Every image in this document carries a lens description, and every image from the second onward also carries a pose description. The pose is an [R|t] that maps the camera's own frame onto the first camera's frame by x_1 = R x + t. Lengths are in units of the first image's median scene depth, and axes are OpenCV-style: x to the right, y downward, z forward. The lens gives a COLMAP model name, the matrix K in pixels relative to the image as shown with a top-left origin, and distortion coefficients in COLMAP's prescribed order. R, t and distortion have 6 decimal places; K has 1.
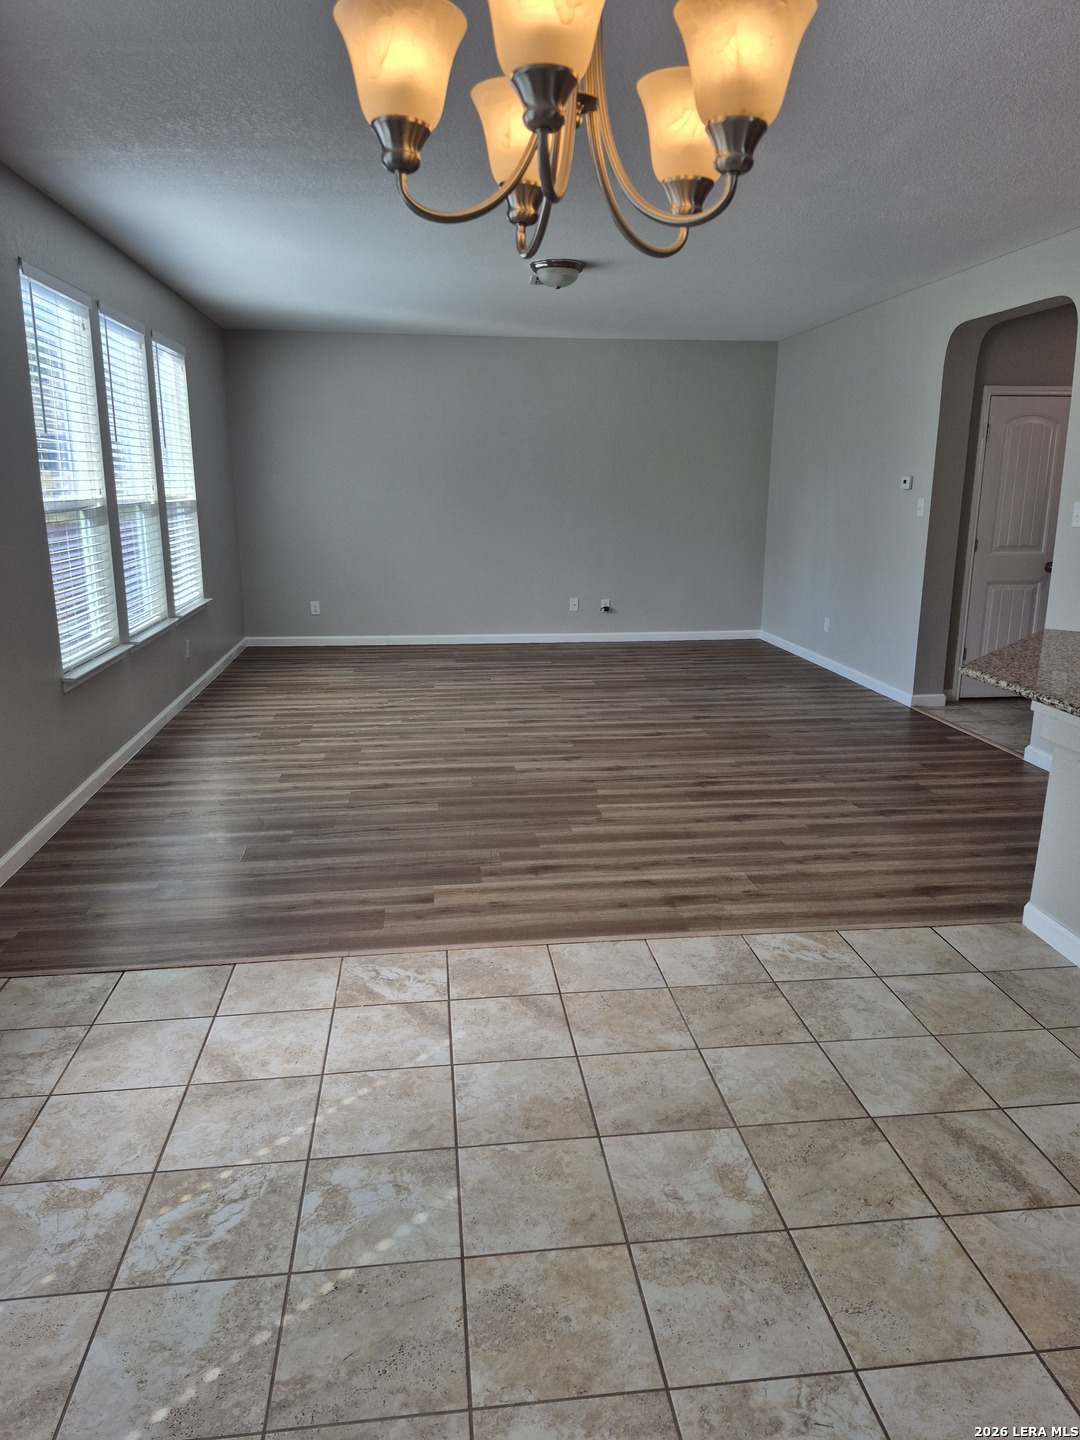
lens RADIAL K [[1014.5, 0, 540.0], [0, 1014.5, 720.0], [0, 0, 1]] dist [0.068605, -0.007440]
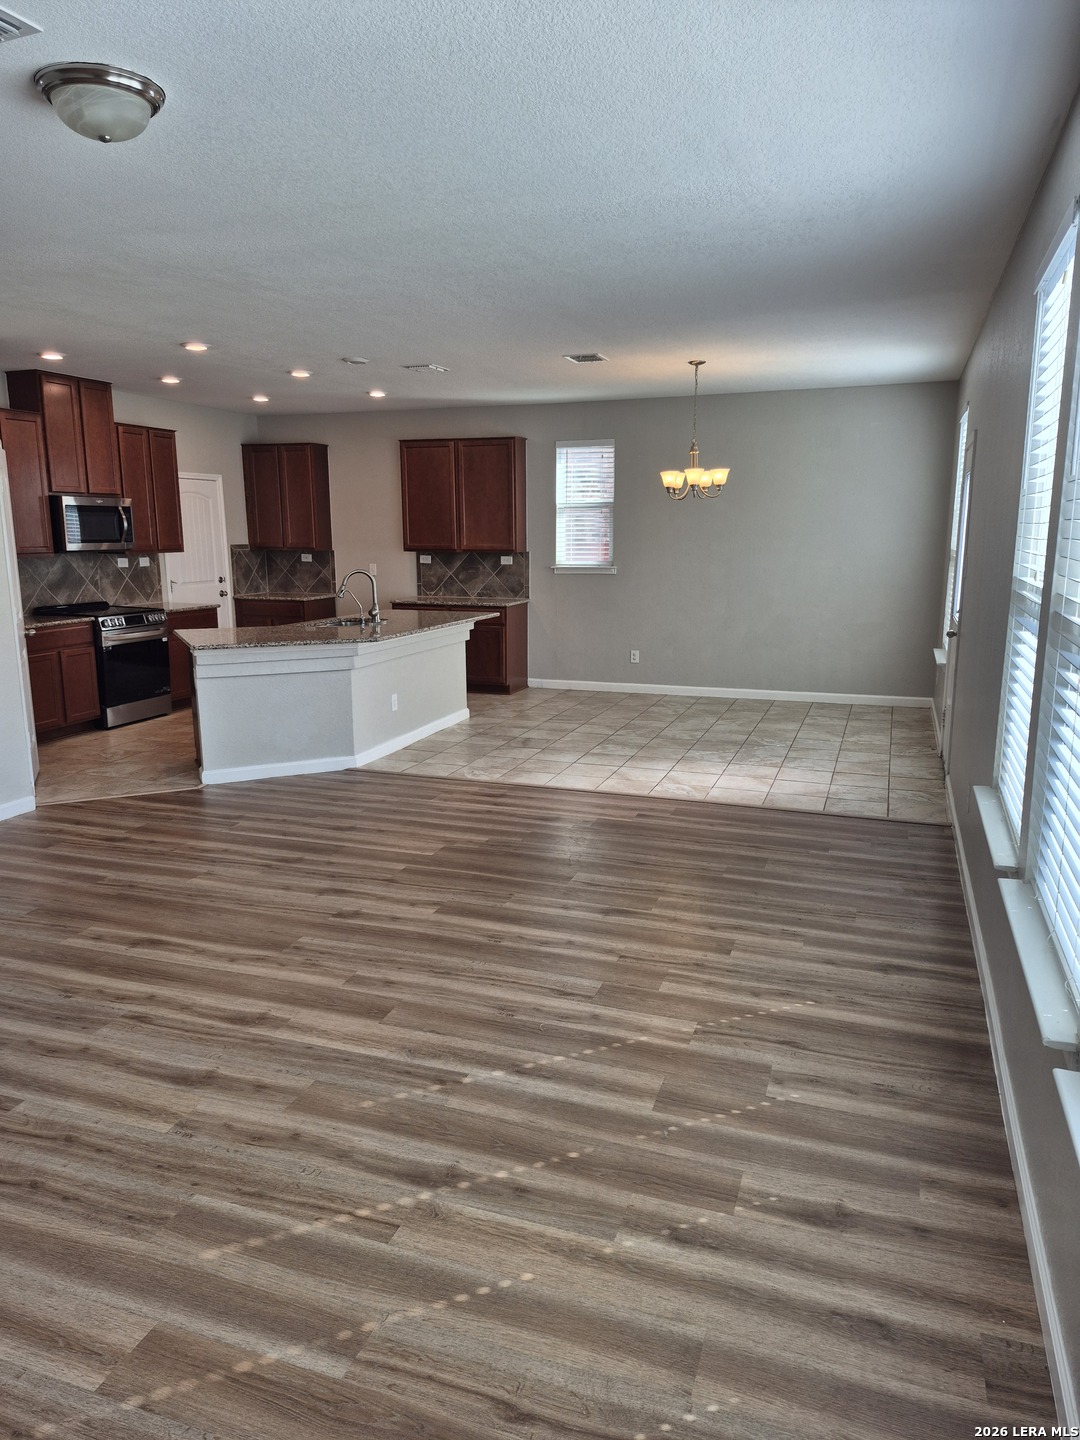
lens RADIAL K [[1014.5, 0, 540.0], [0, 1014.5, 720.0], [0, 0, 1]] dist [0.068605, -0.007440]
pose [[-0.904263, -0.079846, 0.419443, -0.552596], [0.097509, 0.917782, 0.384926, -0.508520], [-0.415693, 0.388974, -0.822131, 2.080018]]
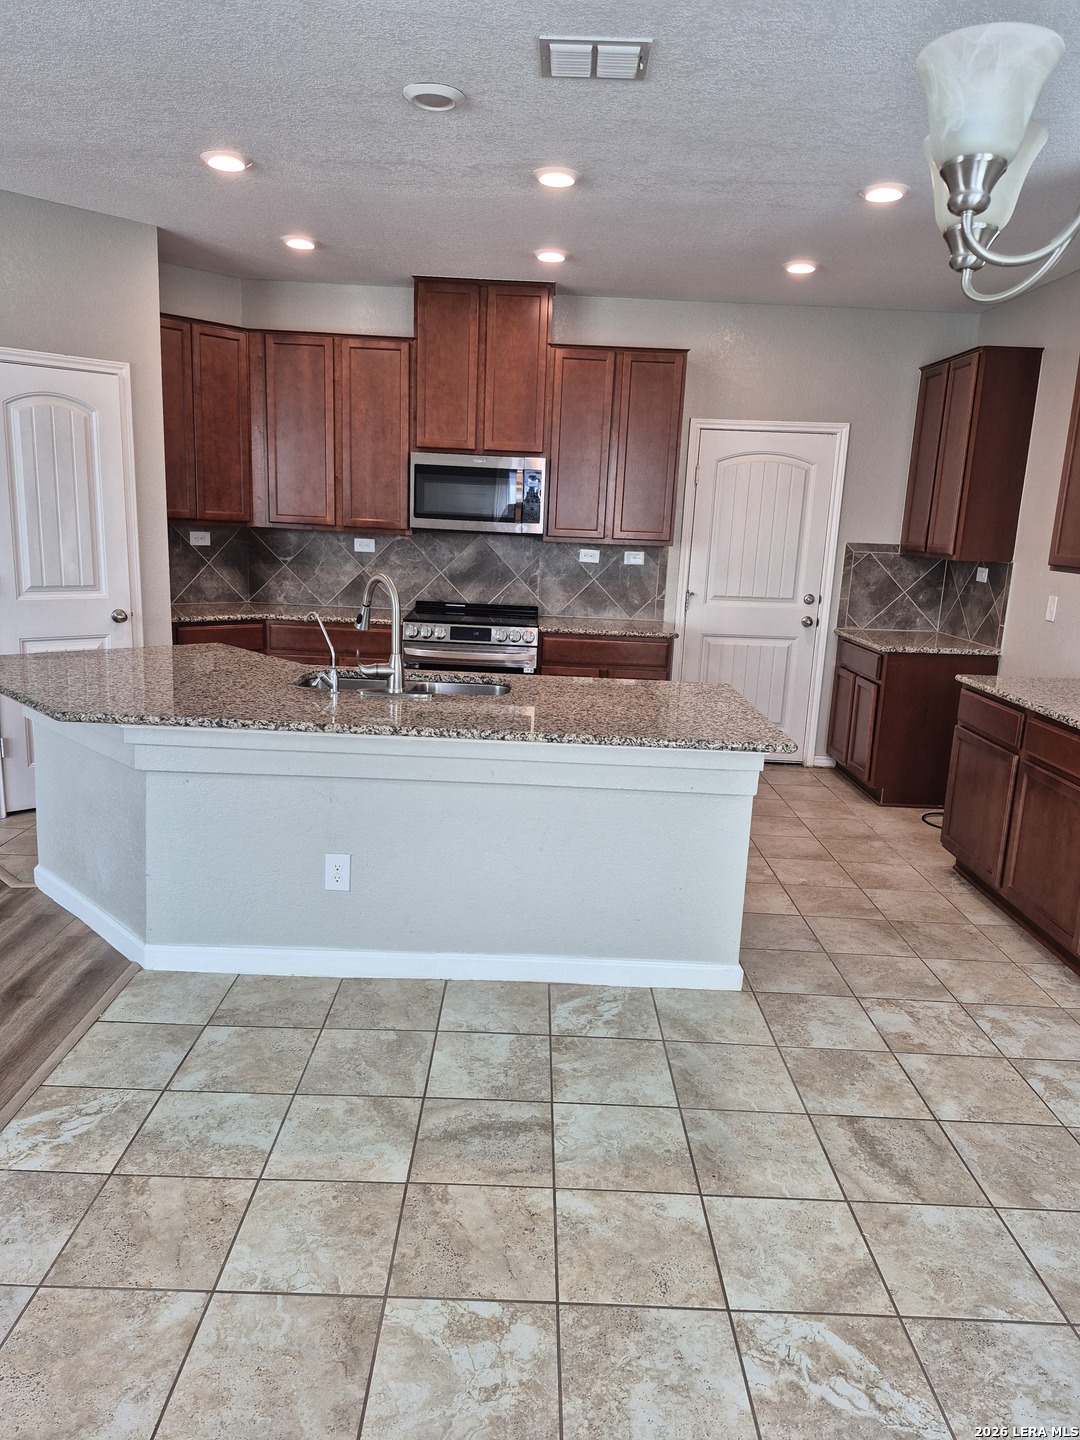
lens RADIAL K [[1014.5, 0, 540.0], [0, 1014.5, 720.0], [0, 0, 1]] dist [0.068605, -0.007440]
pose [[0.112172, -0.197610, 0.973842, -0.314600], [0.185706, 0.966929, 0.174816, -0.104422], [-0.976182, 0.161239, 0.145160, 0.426211]]
